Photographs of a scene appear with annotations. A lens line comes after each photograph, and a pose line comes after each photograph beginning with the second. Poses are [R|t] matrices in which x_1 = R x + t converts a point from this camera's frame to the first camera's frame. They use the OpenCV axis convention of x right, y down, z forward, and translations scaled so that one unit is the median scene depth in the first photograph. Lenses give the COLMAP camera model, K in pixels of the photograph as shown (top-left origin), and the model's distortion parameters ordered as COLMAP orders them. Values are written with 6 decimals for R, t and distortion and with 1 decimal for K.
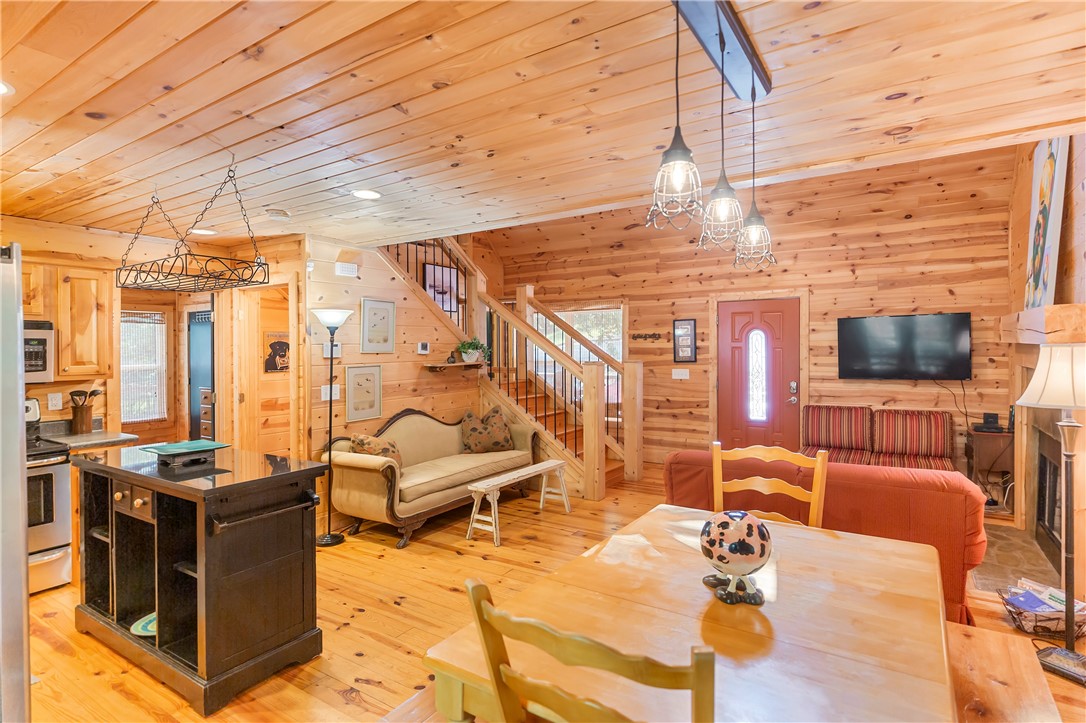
lens RADIAL K [[559.3, 0, 547.2], [0, 559.3, 344.6], [0, 0, 1]] dist [0.001637, -0.000263]
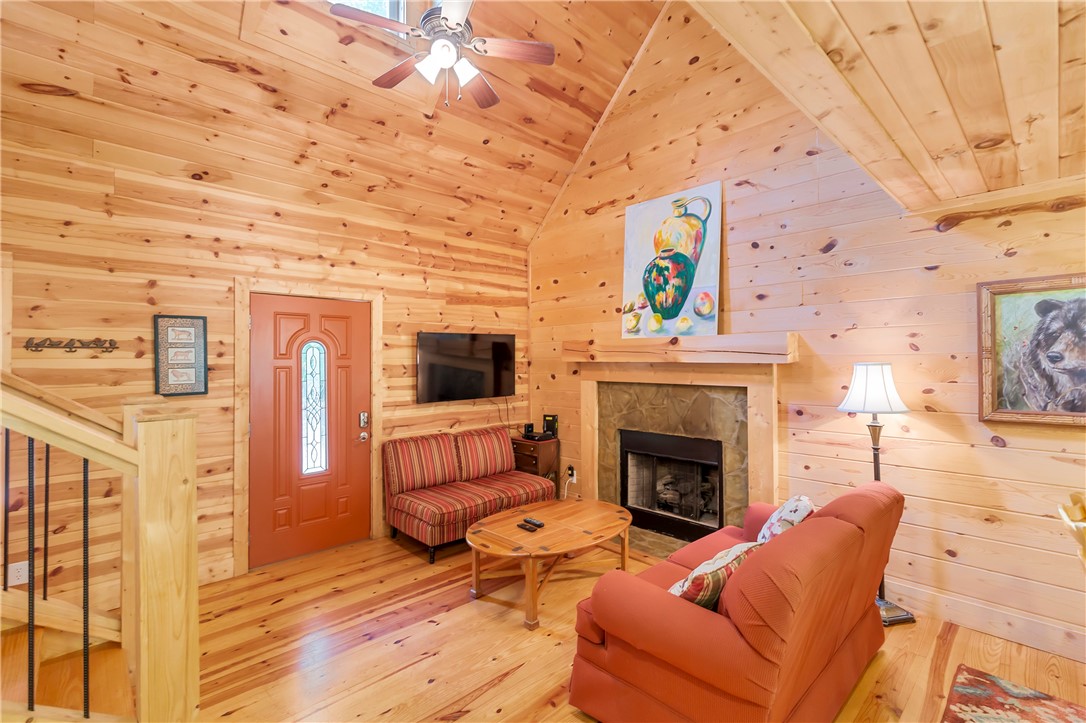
lens RADIAL K [[489.9, 0, 546.3], [0, 489.9, 355.4], [0, 0, 1]] dist [0.005580, 0.000087]
pose [[0.227869, 0.018839, 0.973509, -0.153214], [-0.000679, 0.999816, -0.019189, 0.002172], [-0.973692, 0.003711, 0.227840, 0.632122]]
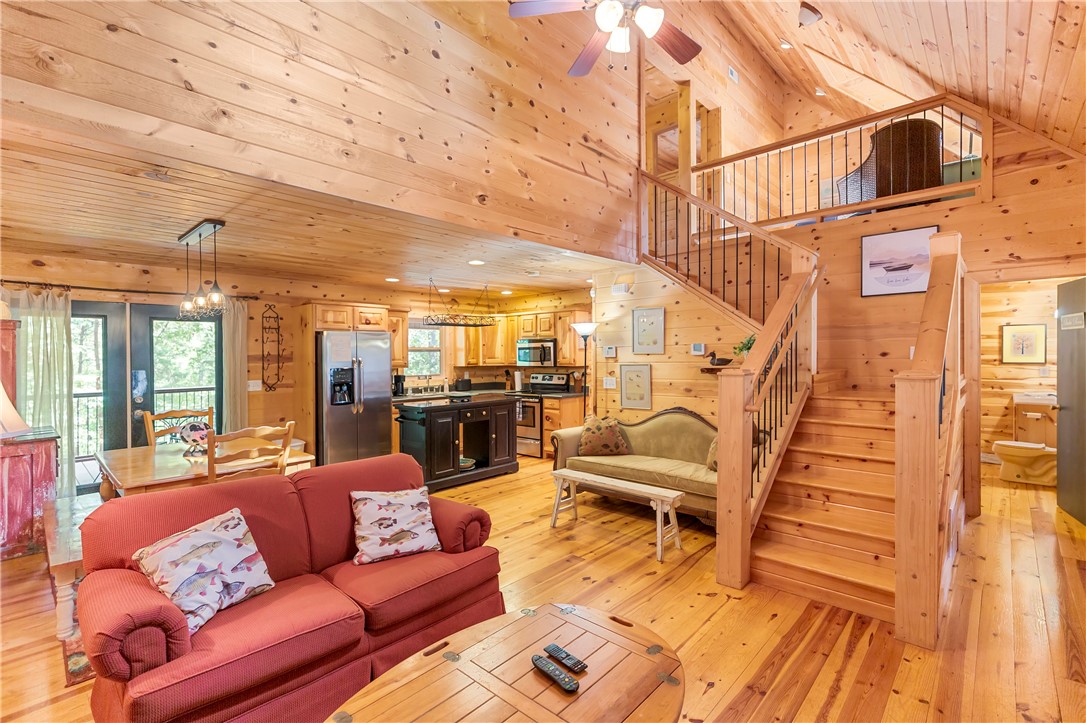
lens RADIAL K [[489.9, 0, 546.8], [0, 489.9, 359.7], [0, 0, 1]] dist [0.005580, 0.000087]
pose [[-0.173235, 0.021964, -0.984636, 0.613318], [0.018948, 0.999641, 0.018965, 0.003109], [0.984698, -0.015372, -0.173589, 0.809940]]
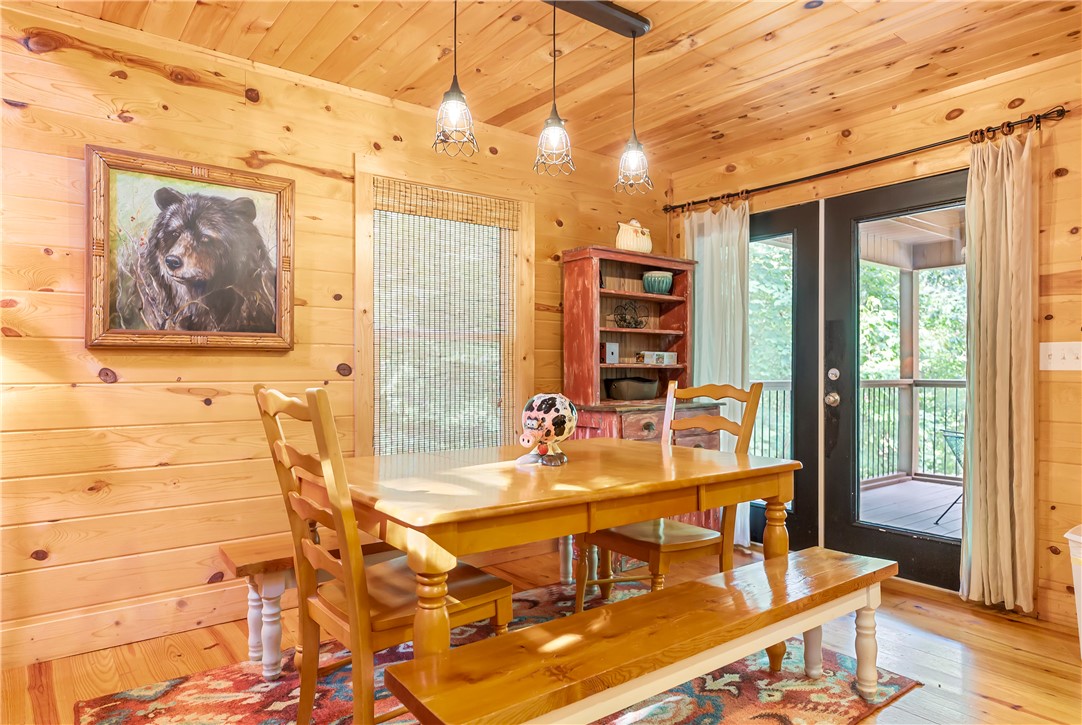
lens RADIAL K [[667.6, 0, 554.8], [0, 667.6, 371.3], [0, 0, 1]] dist [0.010965, -0.002425]
pose [[-0.946377, 0.004801, 0.323030, -0.038091], [0.004302, 0.999988, -0.002258, 0.071205], [-0.323037, -0.000747, -0.946386, 0.653254]]
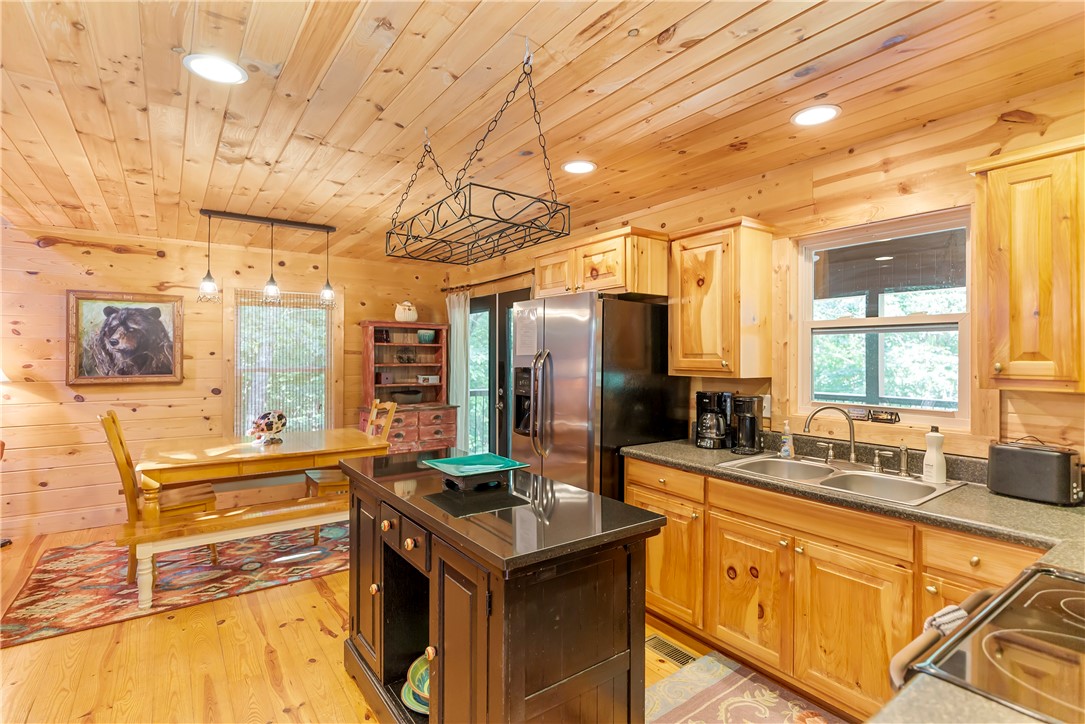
lens RADIAL K [[526.2, 0, 546.9], [0, 526.2, 356.5], [0, 0, 1]] dist [-0.003622, 0.002994]
pose [[-0.932446, 0.005277, 0.361271, -0.467002], [0.002479, 0.999963, -0.008207, 0.022616], [-0.361301, -0.006757, -0.932425, 0.767638]]
